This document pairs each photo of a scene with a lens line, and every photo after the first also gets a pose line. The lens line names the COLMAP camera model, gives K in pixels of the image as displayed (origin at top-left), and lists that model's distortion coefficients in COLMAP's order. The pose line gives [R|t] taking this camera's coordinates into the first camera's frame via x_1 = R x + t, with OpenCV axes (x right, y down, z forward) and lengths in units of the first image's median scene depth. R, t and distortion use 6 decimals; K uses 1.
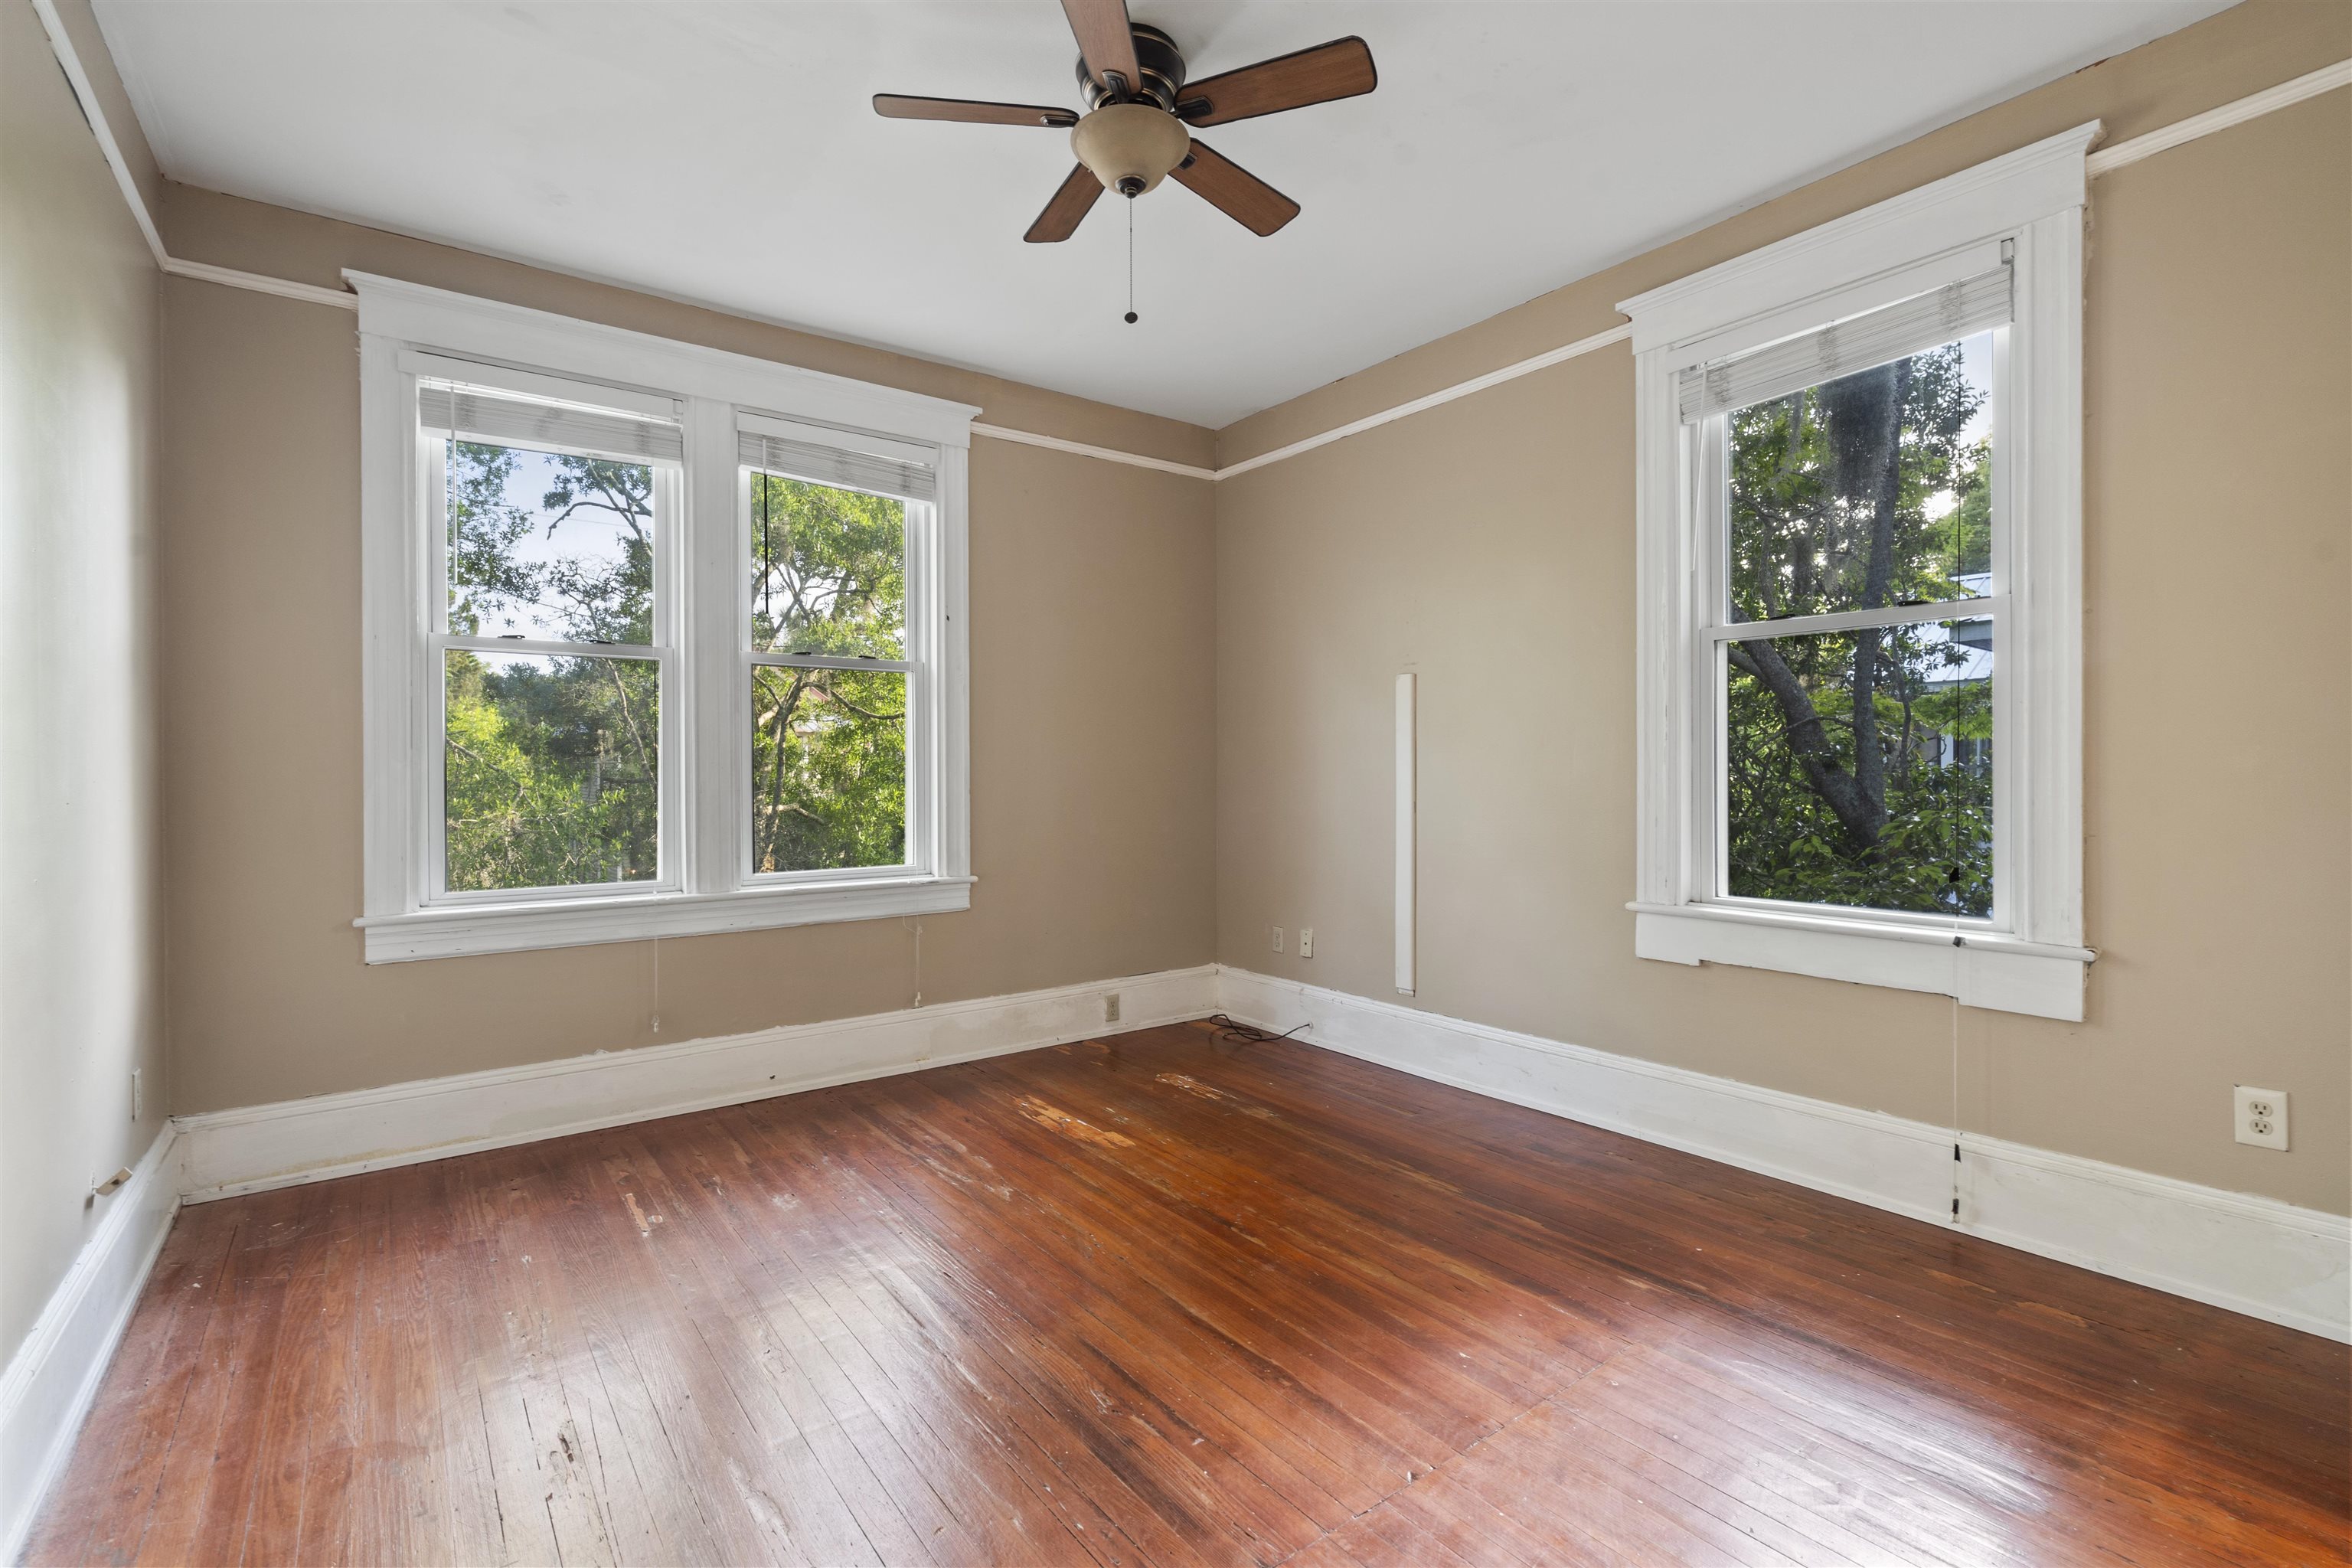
lens RADIAL K [[1080.6, 0, 1183.6], [0, 1080.6, 778.7], [0, 0, 1]] dist [0.001700, 0.000366]
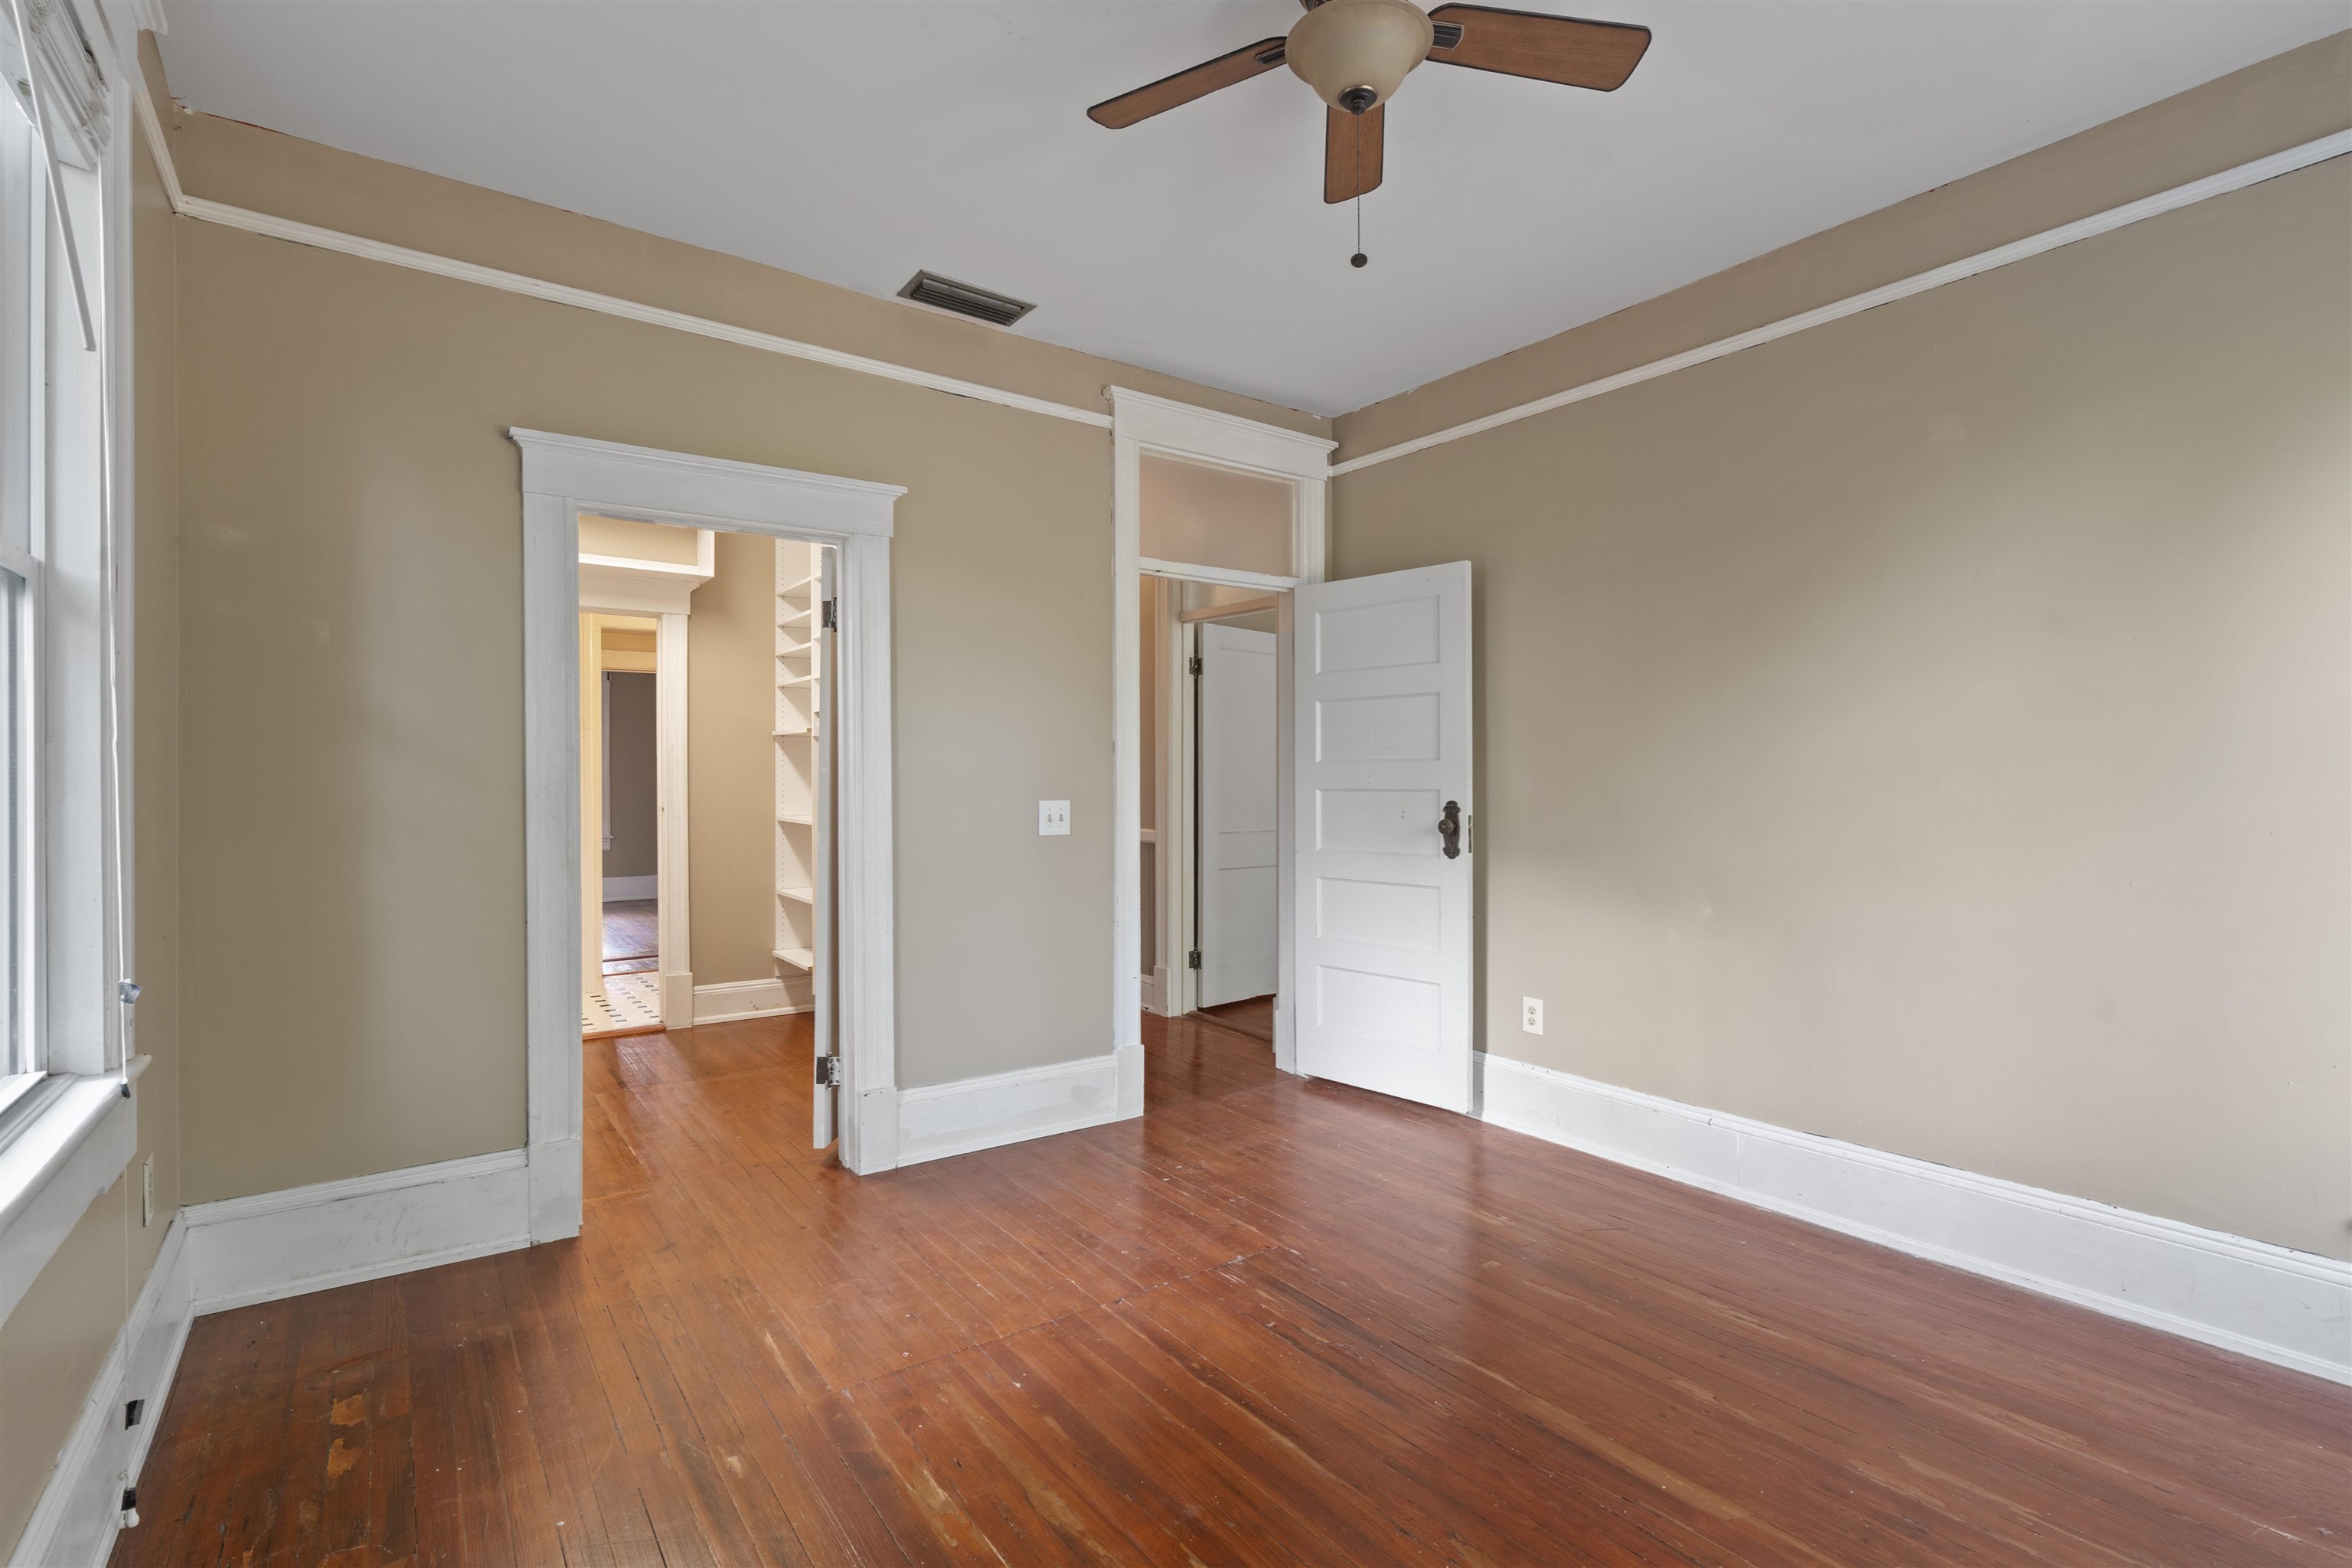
lens RADIAL K [[1080.6, 0, 1183.6], [0, 1080.6, 778.7], [0, 0, 1]] dist [0.001700, 0.000366]
pose [[-0.999888, -0.001114, 0.014920, 0.083536], [-0.001170, 0.999992, -0.003736, -0.037530], [-0.014916, -0.003753, -0.999882, 1.939861]]
